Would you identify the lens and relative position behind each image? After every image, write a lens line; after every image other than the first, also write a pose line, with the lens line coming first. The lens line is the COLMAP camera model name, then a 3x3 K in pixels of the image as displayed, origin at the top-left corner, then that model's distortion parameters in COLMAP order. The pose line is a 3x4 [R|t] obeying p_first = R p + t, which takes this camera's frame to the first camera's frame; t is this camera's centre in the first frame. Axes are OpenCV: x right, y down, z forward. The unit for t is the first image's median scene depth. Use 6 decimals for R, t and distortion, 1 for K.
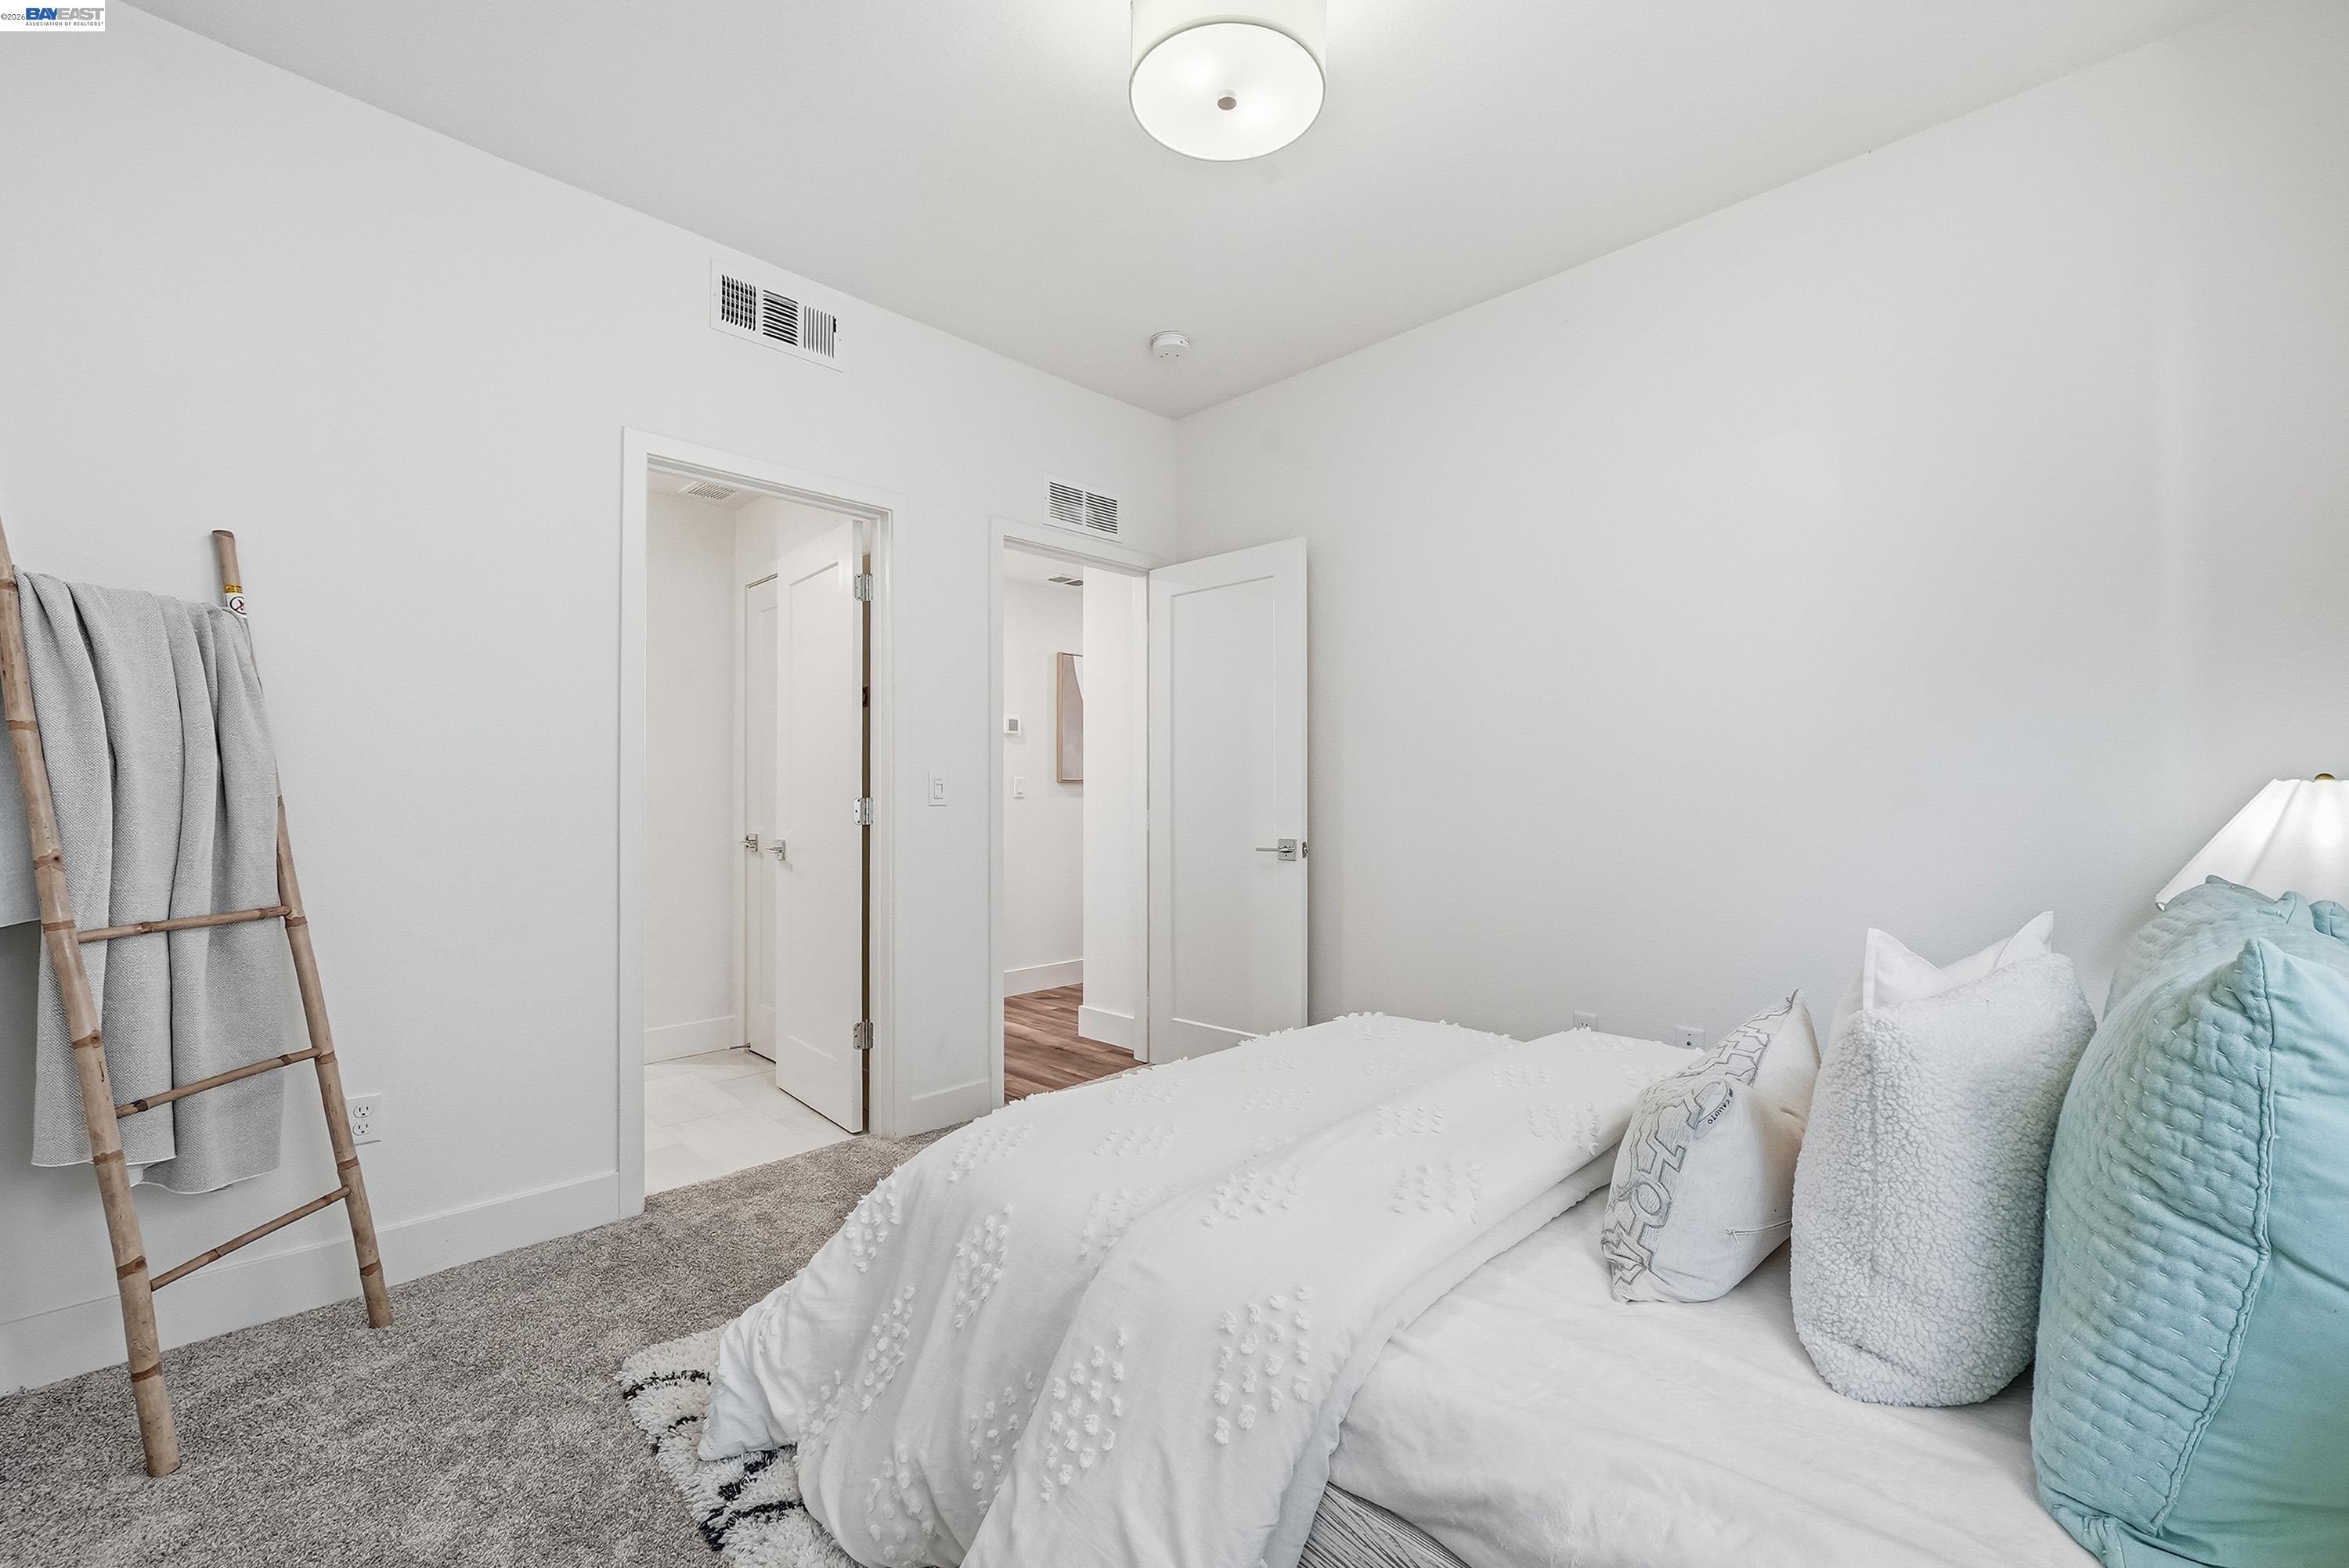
lens RADIAL K [[946.2, 0, 1176.1], [0, 946.2, 780.6], [0, 0, 1]] dist [-0.013073, 0.003888]
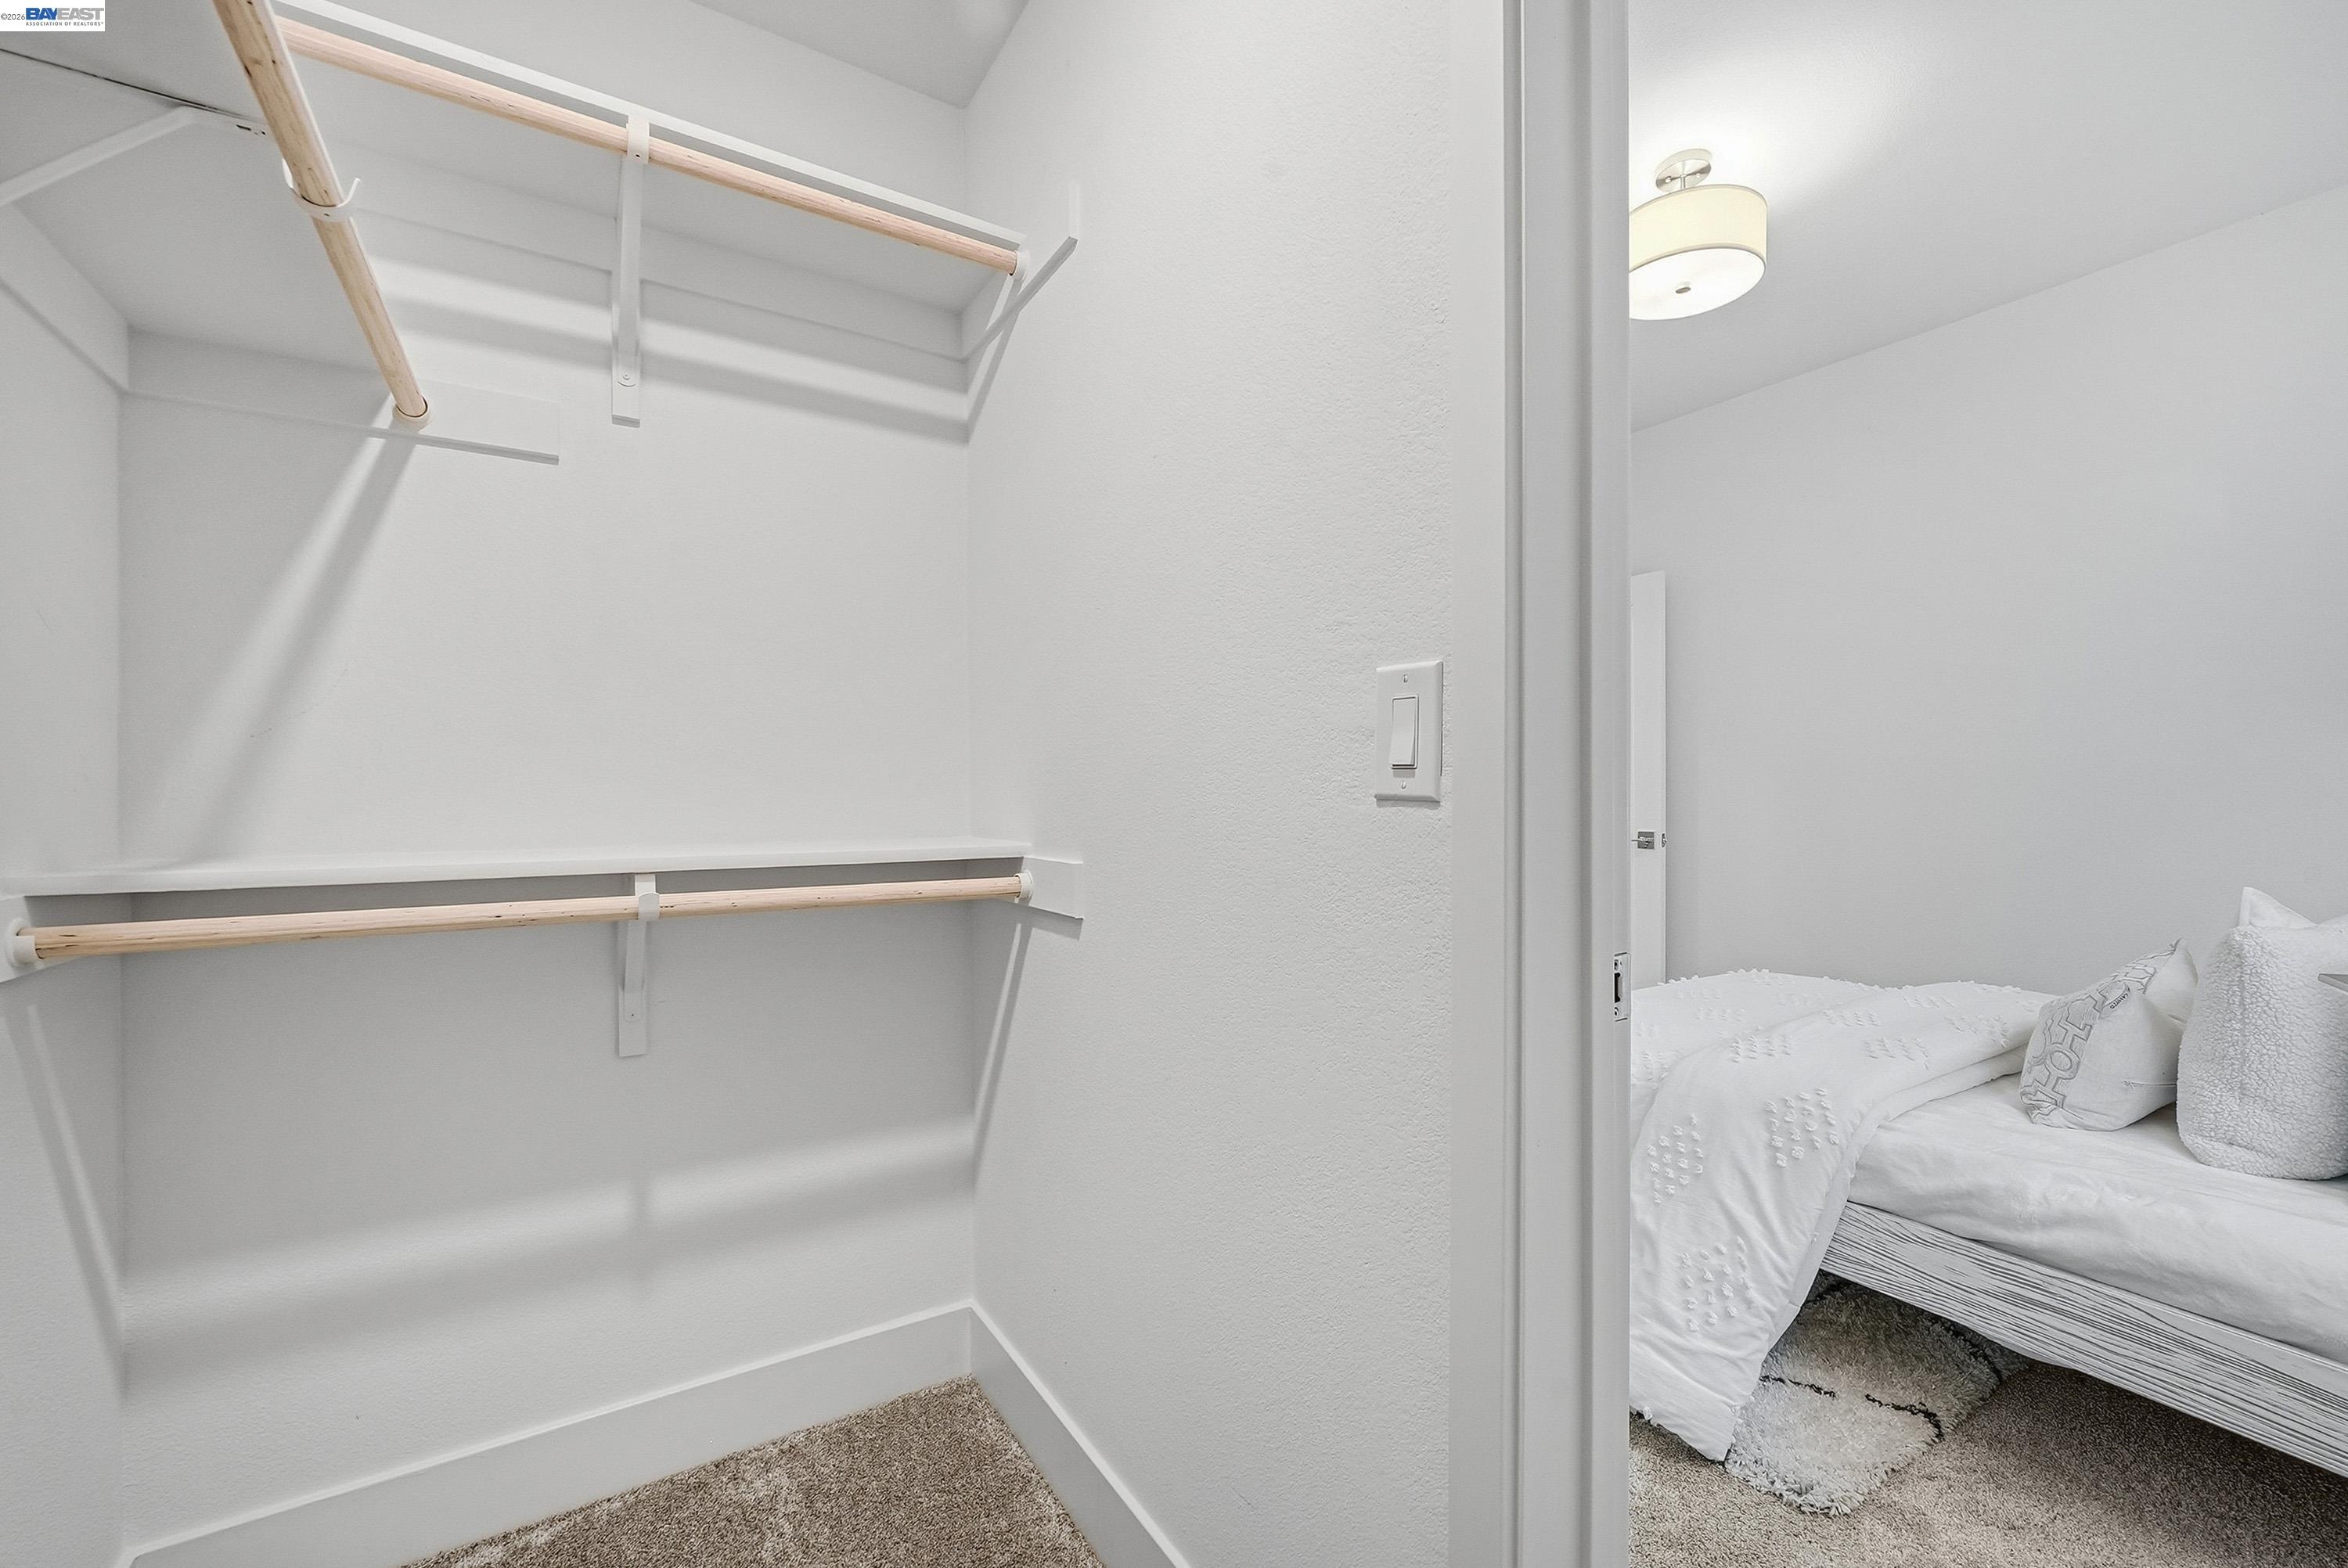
lens RADIAL K [[945.7, 0, 1169.2], [0, 945.7, 793.7], [0, 0, 1]] dist [-0.013073, 0.003888]
pose [[0.972294, -0.006635, -0.233668, -0.549280], [0.009848, 0.999872, 0.012587, -0.016658], [0.233554, -0.014539, 0.972235, -0.809443]]
